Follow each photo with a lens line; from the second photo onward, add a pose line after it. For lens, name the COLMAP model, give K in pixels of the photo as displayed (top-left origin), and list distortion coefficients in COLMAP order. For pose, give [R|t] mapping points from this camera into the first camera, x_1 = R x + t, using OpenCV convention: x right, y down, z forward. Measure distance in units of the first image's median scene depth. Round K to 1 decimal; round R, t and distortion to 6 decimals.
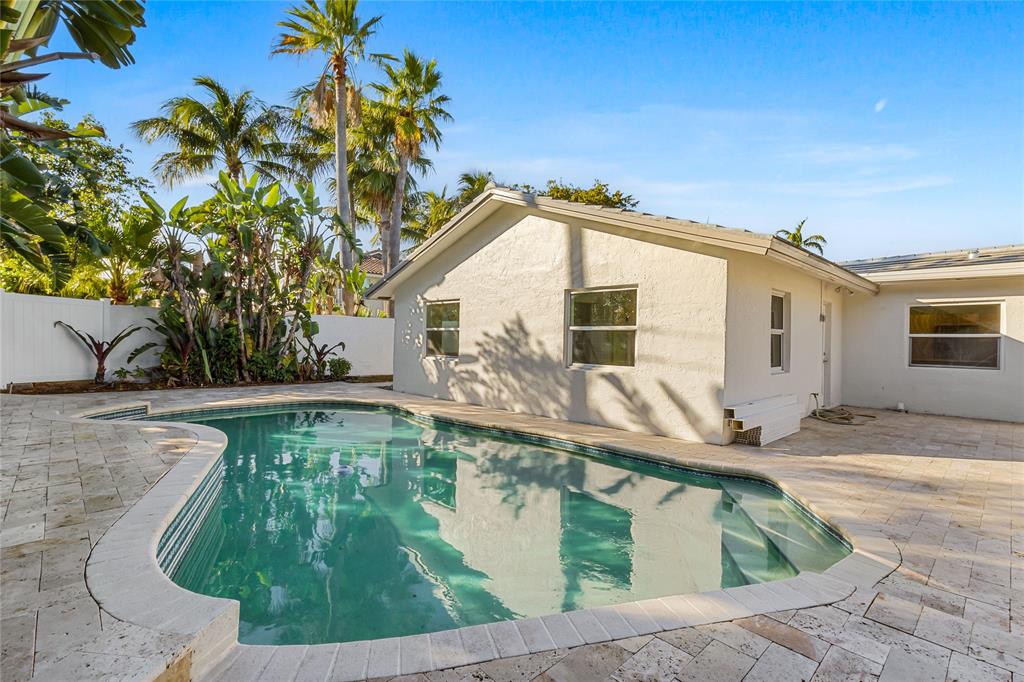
lens RADIAL K [[485.7, 0, 518.3], [0, 485.7, 339.1], [0, 0, 1]] dist [0.005028, -0.000433]
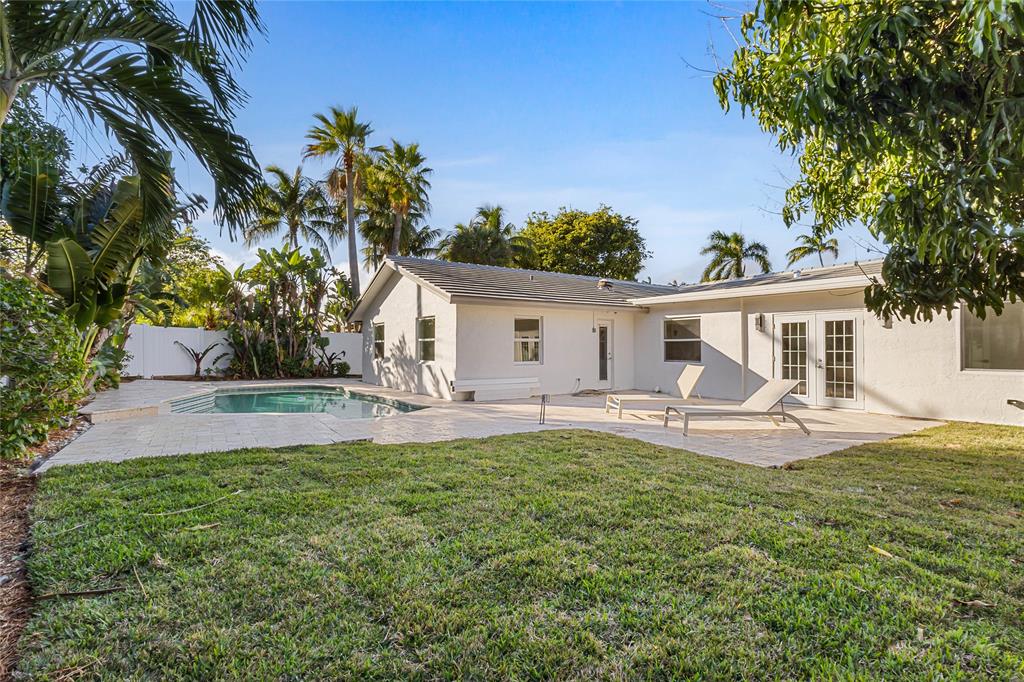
lens RADIAL K [[485.7, 0, 506.0], [0, 485.7, 345.4], [0, 0, 1]] dist [0.005028, -0.000433]
pose [[0.979600, -0.017124, -0.200225, 0.518005], [0.015746, 0.999840, -0.008474, 0.011000], [0.200338, 0.005148, 0.979713, -0.436253]]
